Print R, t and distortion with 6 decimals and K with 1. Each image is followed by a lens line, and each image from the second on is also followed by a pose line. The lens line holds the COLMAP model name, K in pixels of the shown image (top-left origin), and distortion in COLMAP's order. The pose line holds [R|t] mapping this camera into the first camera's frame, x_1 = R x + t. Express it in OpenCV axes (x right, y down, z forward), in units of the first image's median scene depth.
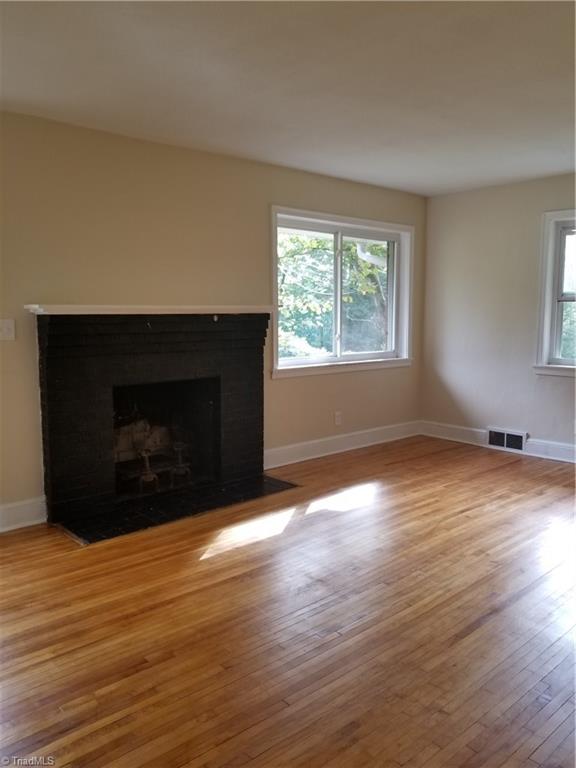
lens RADIAL K [[613.6, 0, 291.8], [0, 613.6, 385.9], [0, 0, 1]] dist [0.038633, -0.018862]
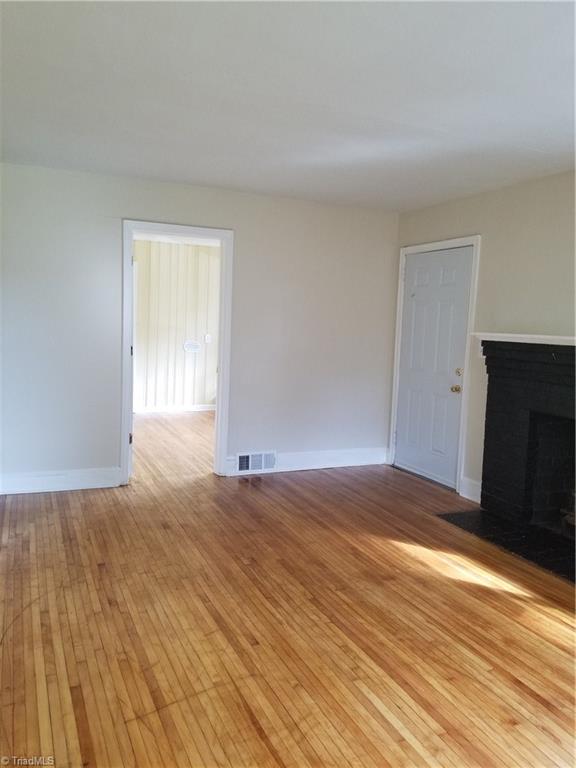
lens RADIAL K [[613.6, 0, 295.4], [0, 613.6, 381.0], [0, 0, 1]] dist [0.038633, -0.018862]
pose [[-0.319454, 0.079924, -0.944225, 0.995378], [-0.155432, 0.978521, 0.135413, -0.153307], [0.934767, 0.190021, -0.300169, 1.093409]]
